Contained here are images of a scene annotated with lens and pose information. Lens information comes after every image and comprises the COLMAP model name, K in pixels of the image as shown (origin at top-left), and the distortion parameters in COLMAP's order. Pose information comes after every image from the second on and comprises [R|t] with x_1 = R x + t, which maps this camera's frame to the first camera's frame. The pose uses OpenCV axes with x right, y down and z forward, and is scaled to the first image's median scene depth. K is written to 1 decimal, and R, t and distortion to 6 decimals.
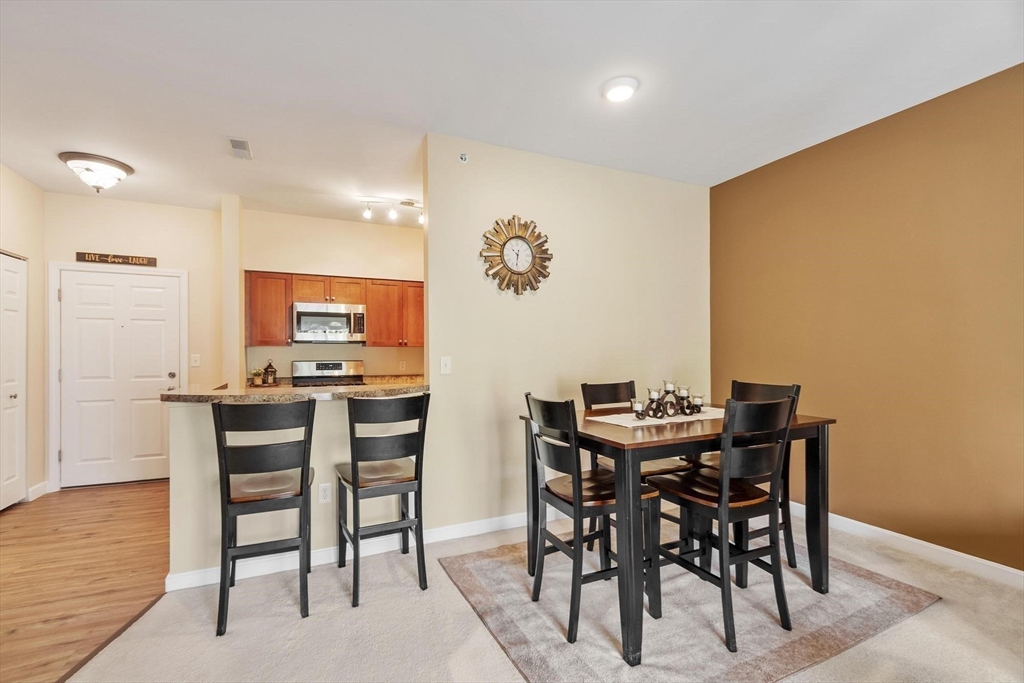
lens RADIAL K [[446.9, 0, 496.8], [0, 446.9, 354.0], [0, 0, 1]] dist [-0.000470, 0.000019]
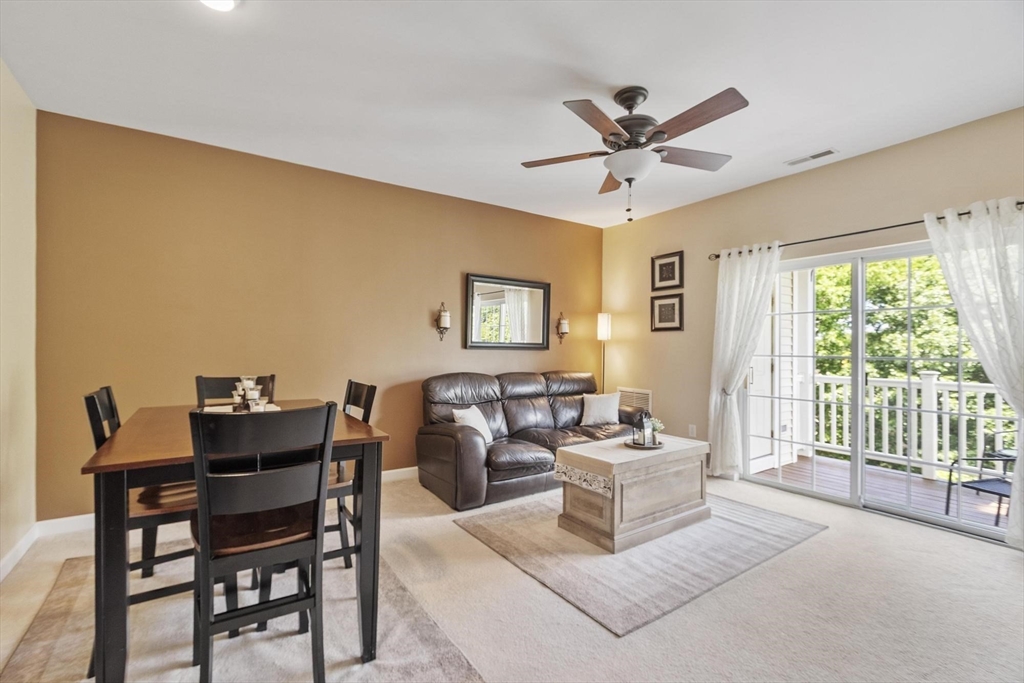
lens RADIAL K [[446.9, 0, 495.2], [0, 446.9, 347.6], [0, 0, 1]] dist [-0.000470, 0.000019]
pose [[-0.150563, 0.003477, 0.988594, -0.404346], [-0.001665, 0.999992, -0.003771, 0.004512], [-0.988599, -0.002214, -0.150556, 0.494899]]
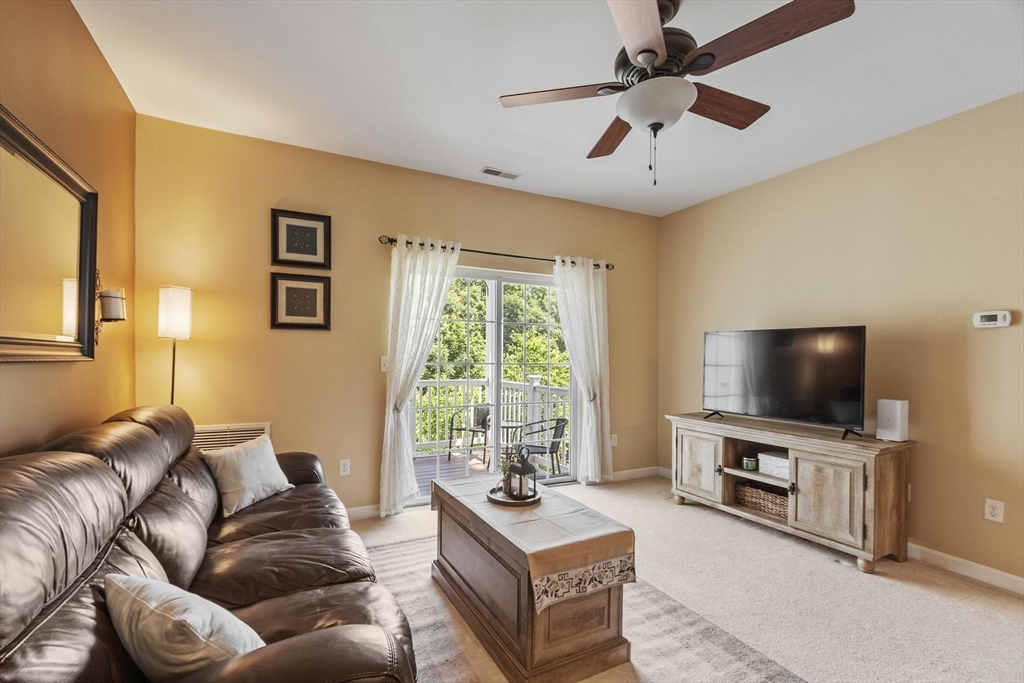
lens RADIAL K [[446.9, 0, 496.9], [0, 446.9, 358.5], [0, 0, 1]] dist [-0.000470, 0.000019]
pose [[-0.999435, -0.004589, -0.033303, 0.581643], [-0.004975, 0.999921, 0.011505, -0.005831], [0.033247, 0.011664, -0.999379, 0.711460]]
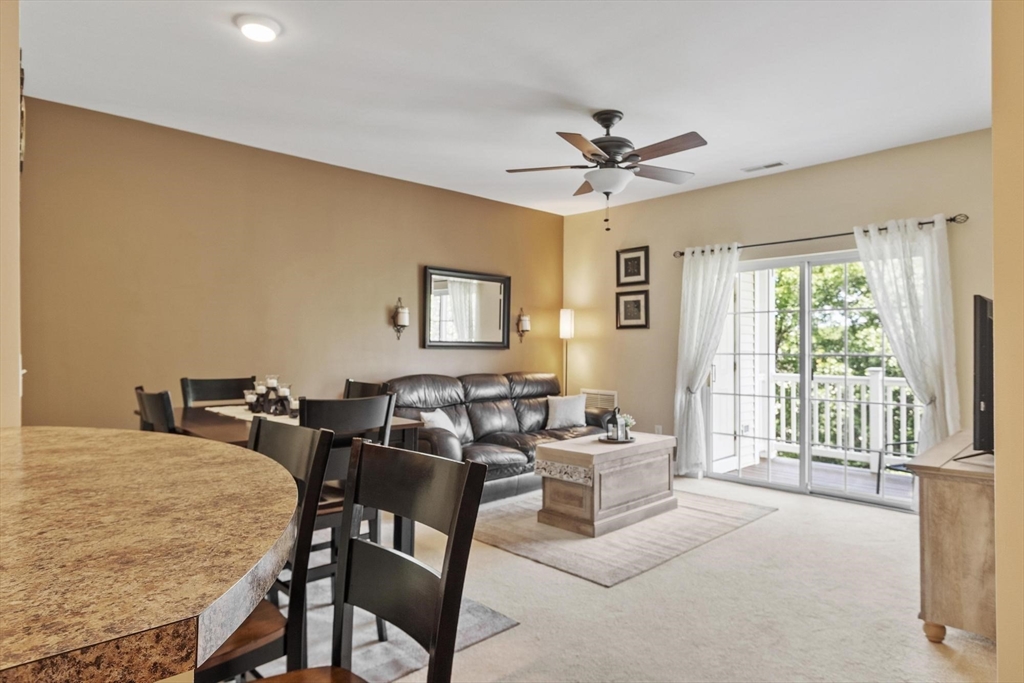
lens RADIAL K [[599.4, 0, 495.8], [0, 599.4, 347.6], [0, 0, 1]] dist [-0.000265, 0.002103]
pose [[-0.308769, 0.003104, 0.951132, -0.700250], [0.004438, 0.999988, -0.001823, 0.004339], [-0.951127, 0.003659, -0.308779, 0.709582]]
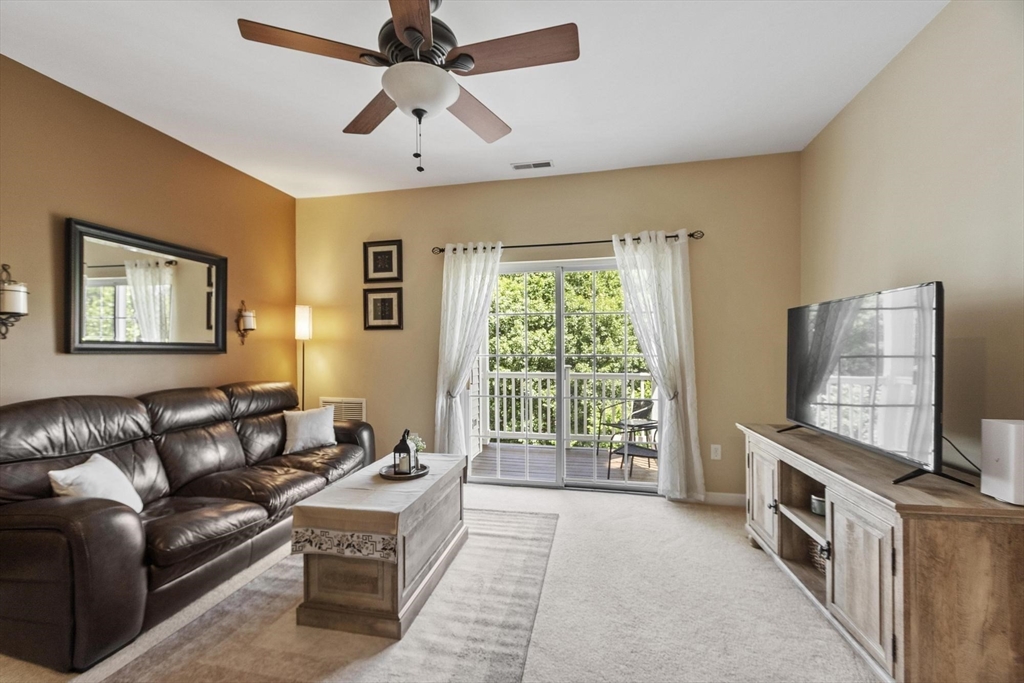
lens RADIAL K [[446.9, 0, 497.2], [0, 446.9, 353.8], [0, 0, 1]] dist [-0.000470, 0.000019]
pose [[-0.791143, 0.001886, 0.611628, -0.075589], [0.010314, 0.999894, 0.010259, 0.003611], [-0.611544, 0.014425, -0.791079, 0.533236]]
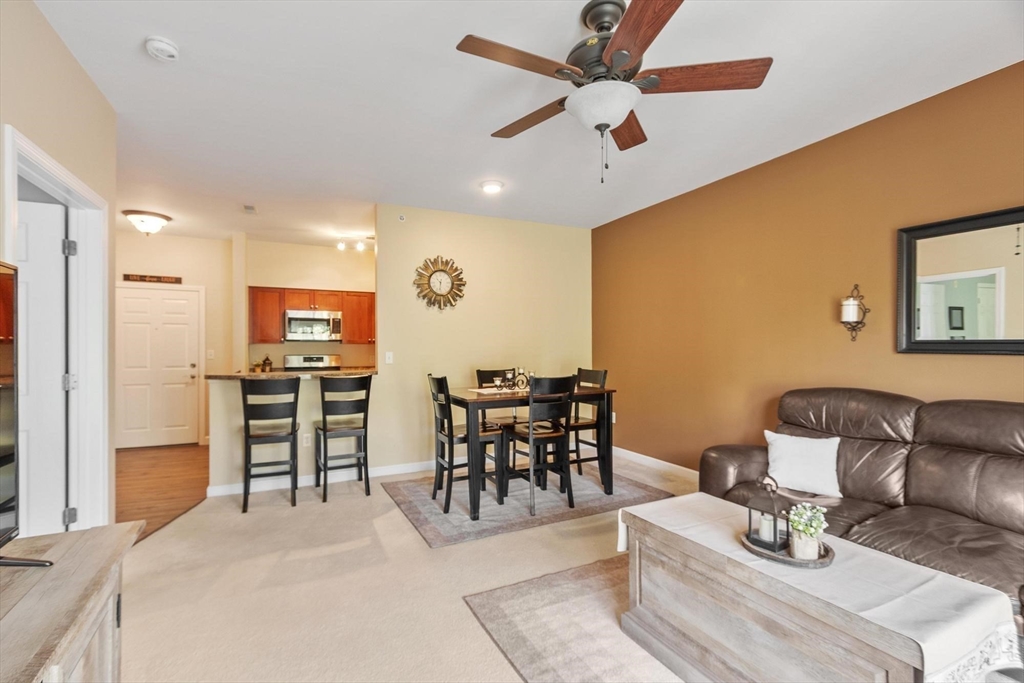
lens RADIAL K [[449.8, 0, 498.6], [0, 449.8, 346.9], [0, 0, 1]] dist [0.000381, -0.000091]
pose [[0.999798, 0.001141, 0.020067, 0.205536], [-0.001038, 0.999986, -0.005128, -0.002967], [-0.020073, 0.005106, 0.999785, -0.475900]]
